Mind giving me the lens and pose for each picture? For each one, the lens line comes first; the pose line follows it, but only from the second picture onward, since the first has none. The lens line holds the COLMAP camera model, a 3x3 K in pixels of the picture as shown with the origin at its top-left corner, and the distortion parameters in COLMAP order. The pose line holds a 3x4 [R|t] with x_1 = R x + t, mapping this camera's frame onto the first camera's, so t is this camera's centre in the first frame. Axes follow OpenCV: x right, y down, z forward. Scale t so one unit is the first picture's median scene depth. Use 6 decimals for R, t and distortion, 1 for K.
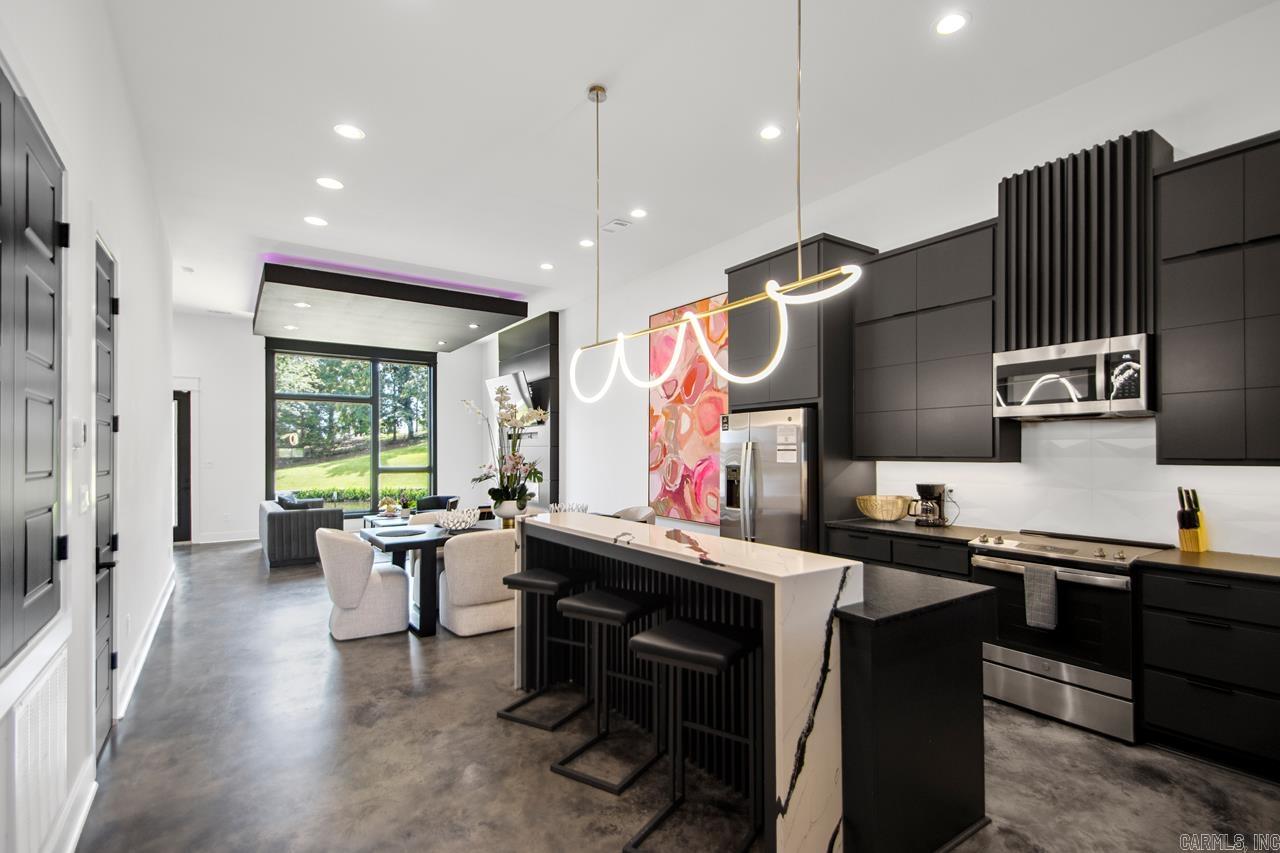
lens RADIAL K [[595.7, 0, 648.1], [0, 595.7, 445.7], [0, 0, 1]] dist [0.042152, -0.019622]
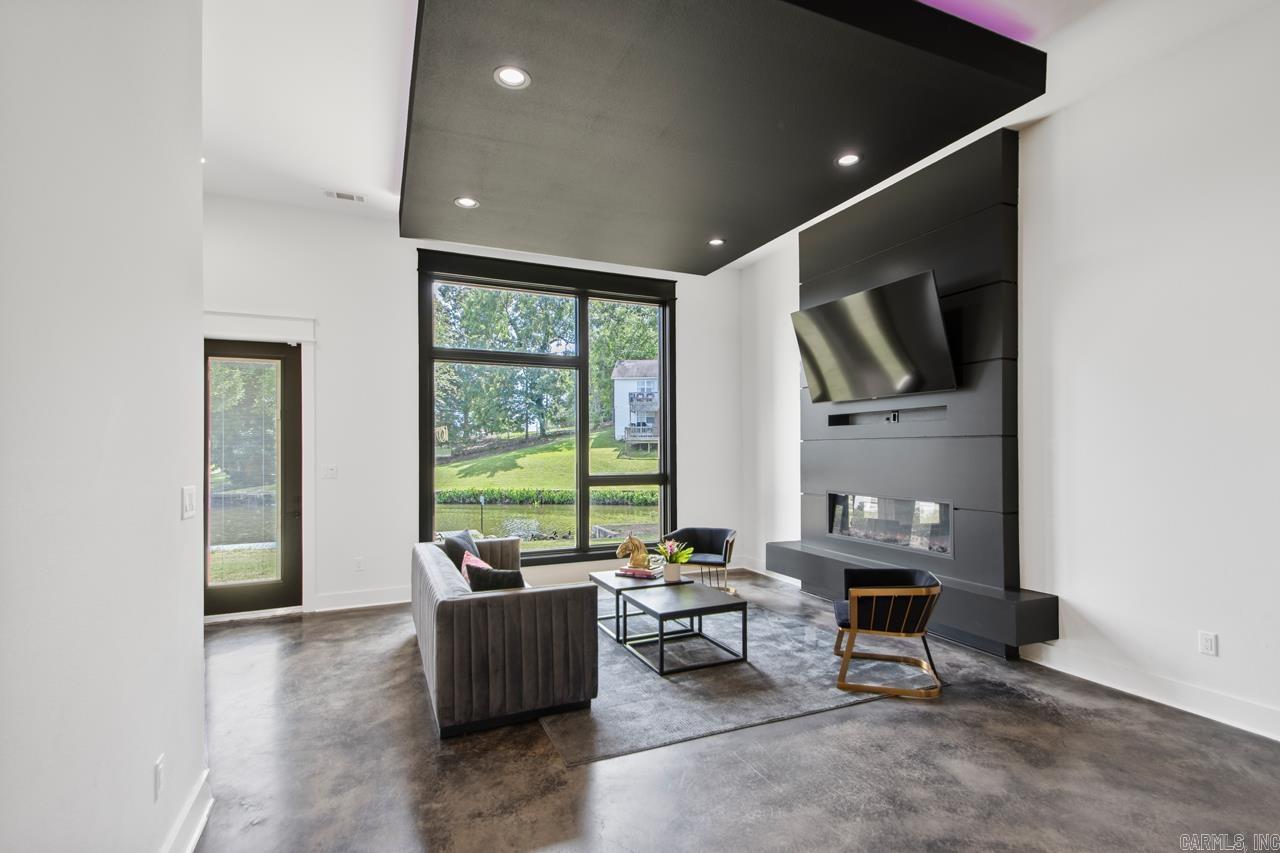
lens RADIAL K [[607.4, 0, 645.5], [0, 607.4, 440.2], [0, 0, 1]] dist [0.040069, -0.022490]
pose [[0.981739, -0.003626, -0.190200, -0.485397], [0.002276, 0.999971, -0.007317, 0.010296], [0.190221, 0.006751, 0.981718, 0.735876]]
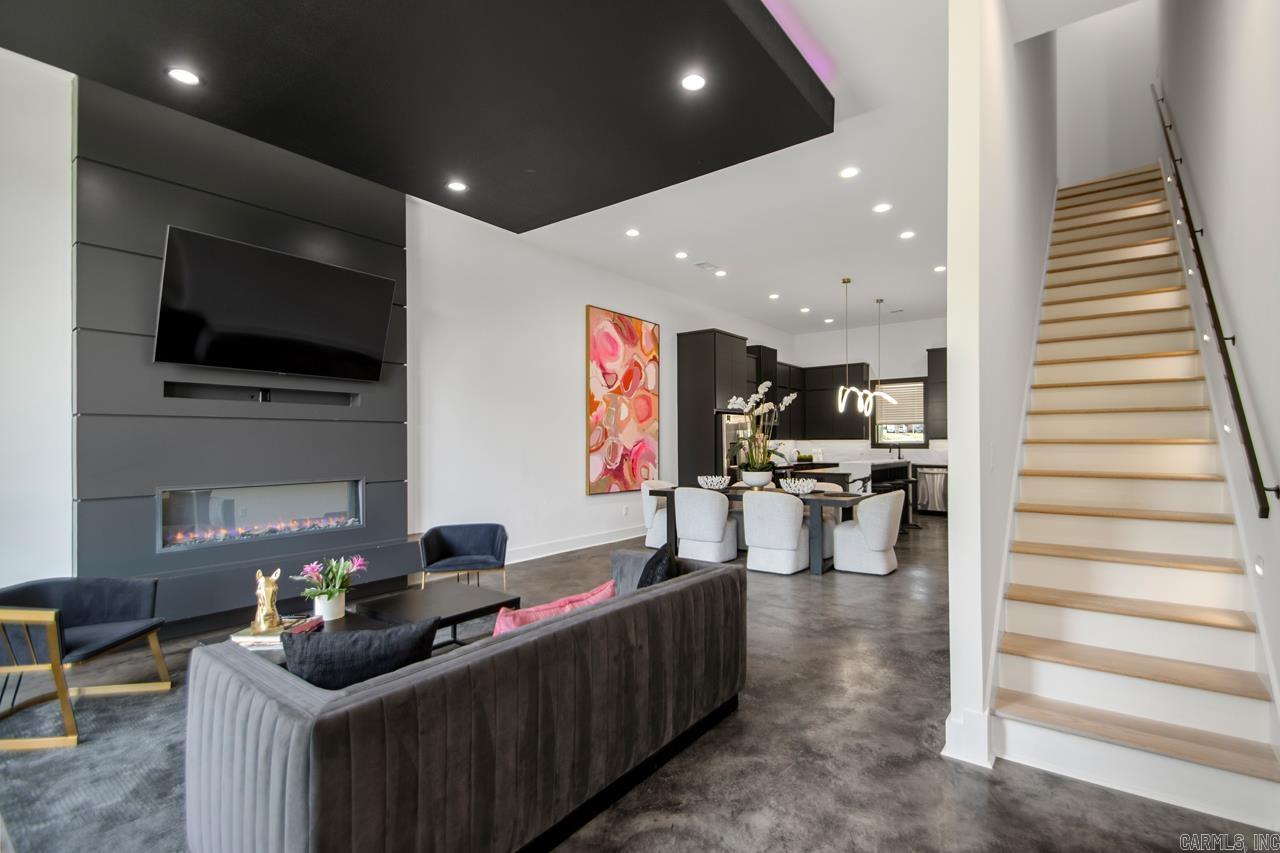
lens RADIAL K [[570.0, 0, 641.0], [0, 570.0, 441.8], [0, 0, 1]] dist [0.001243, -0.000078]
pose [[-0.293198, 0.007432, 0.956023, -1.103052], [-0.002131, 0.999962, -0.008427, 0.034767], [-0.956049, -0.004508, -0.293171, 1.359571]]
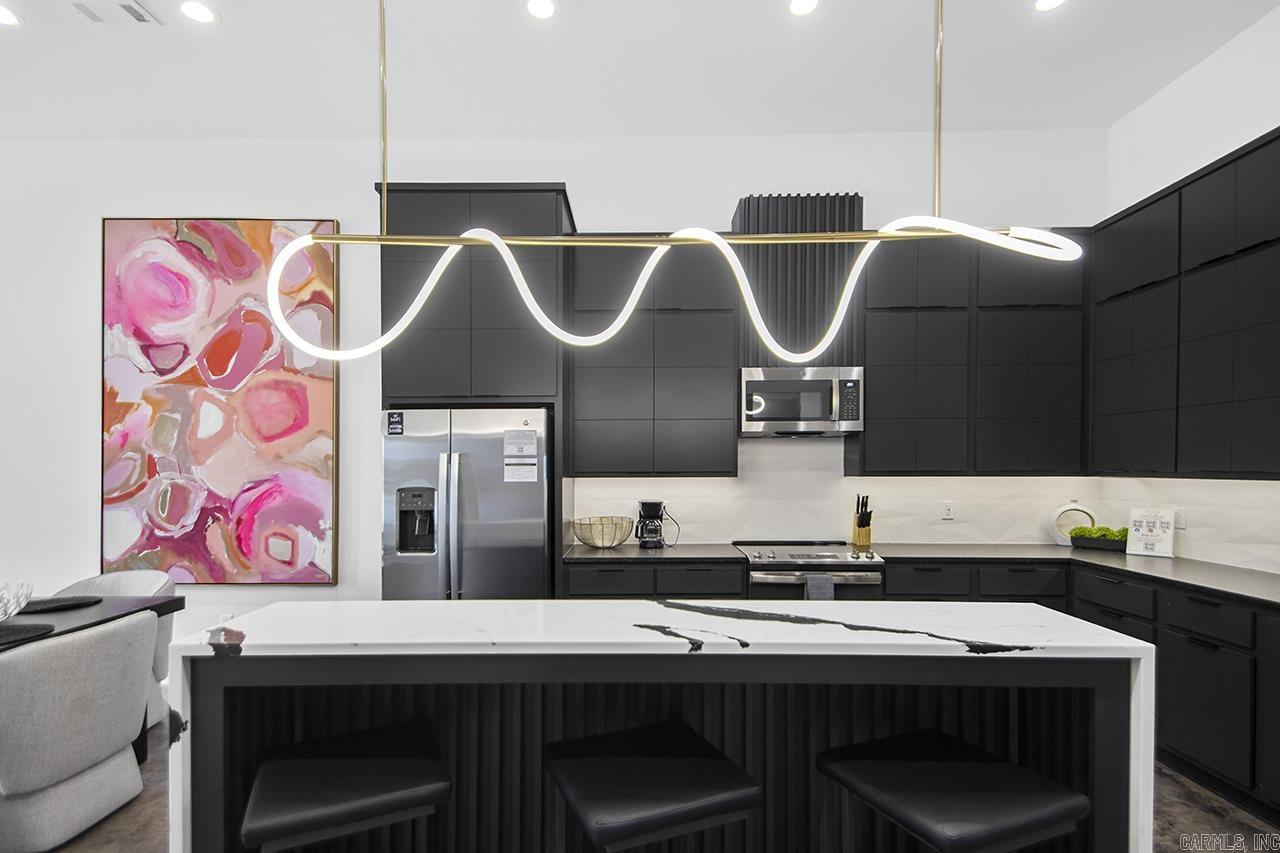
lens RADIAL K [[614.3, 0, 641.2], [0, 614.3, 466.5], [0, 0, 1]] dist [0.033718, -0.000847]
pose [[0.583885, 0.000910, 0.811836, -0.197984], [-0.004561, 0.999987, 0.002160, 0.005159], [-0.811824, -0.004964, 0.583881, 0.303923]]
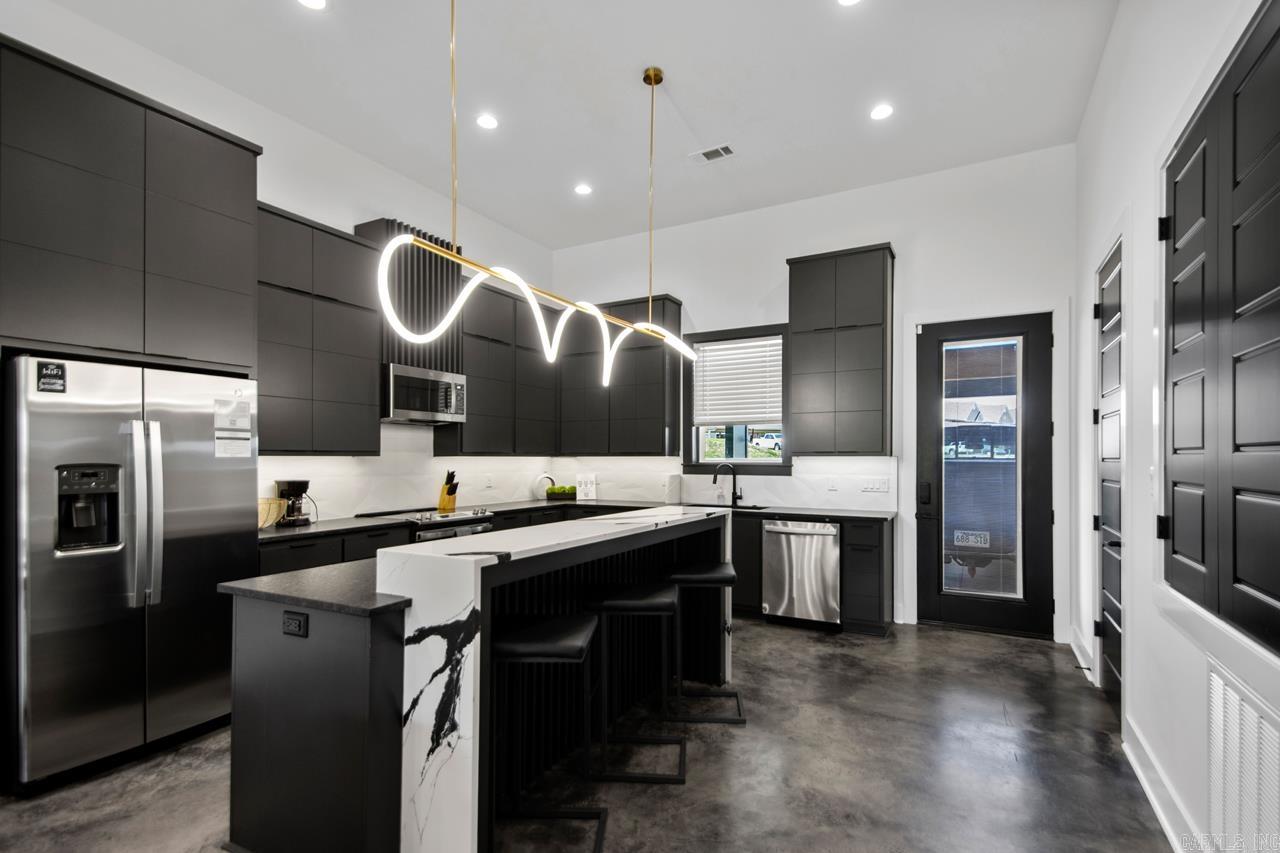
lens RADIAL K [[604.6, 0, 655.6], [0, 604.6, 453.3], [0, 0, 1]] dist [0.000405, -0.000479]
pose [[-0.464441, 0.010900, 0.885537, -0.399687], [-0.005220, 0.999873, -0.015045, 0.021572], [-0.885589, -0.011610, -0.464325, 0.612575]]
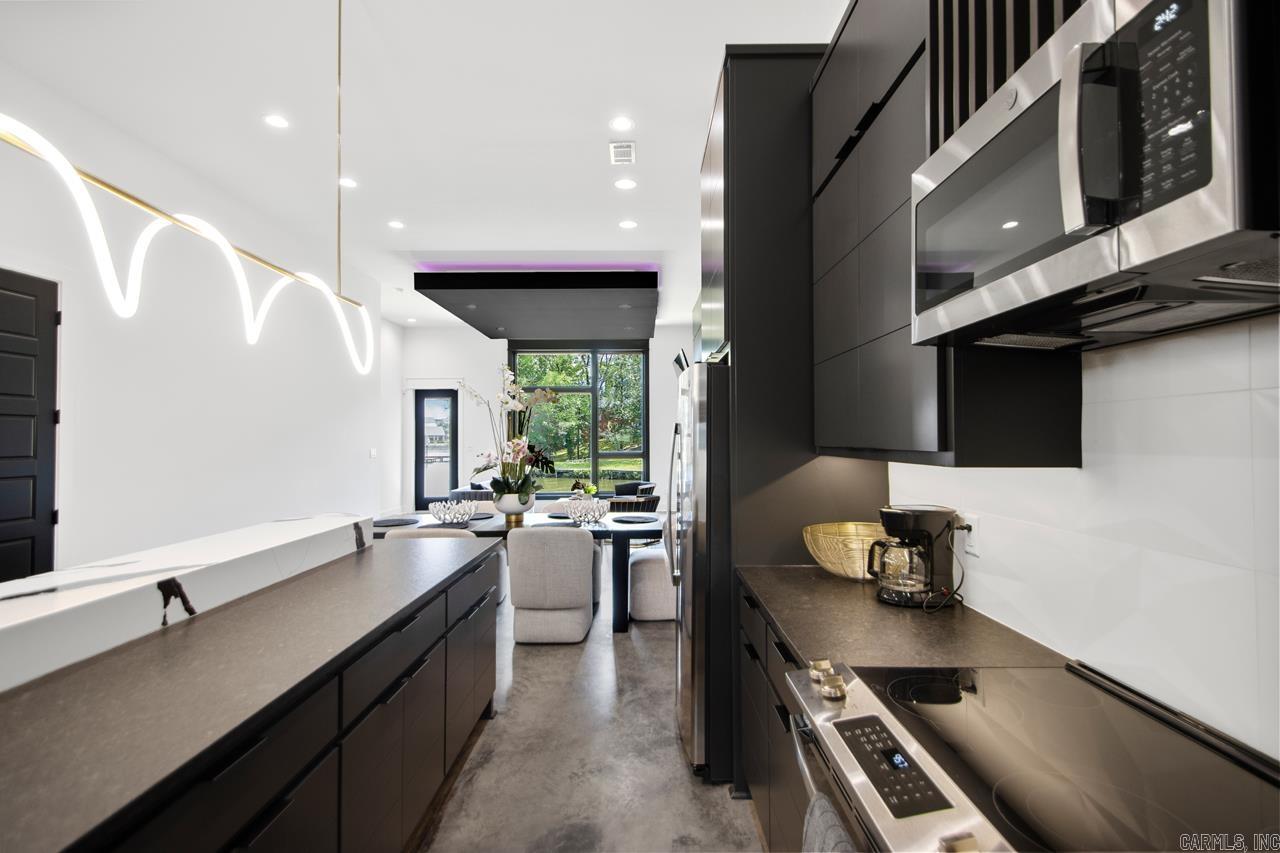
lens RADIAL K [[594.1, 0, 640.0], [0, 594.1, 426.5], [0, 0, 1]] dist [-0.004304, -0.000213]
pose [[0.813650, -0.011455, -0.581241, 0.379910], [0.007262, 0.999928, -0.009540, 0.001058], [0.581309, 0.003542, 0.813675, 0.338987]]
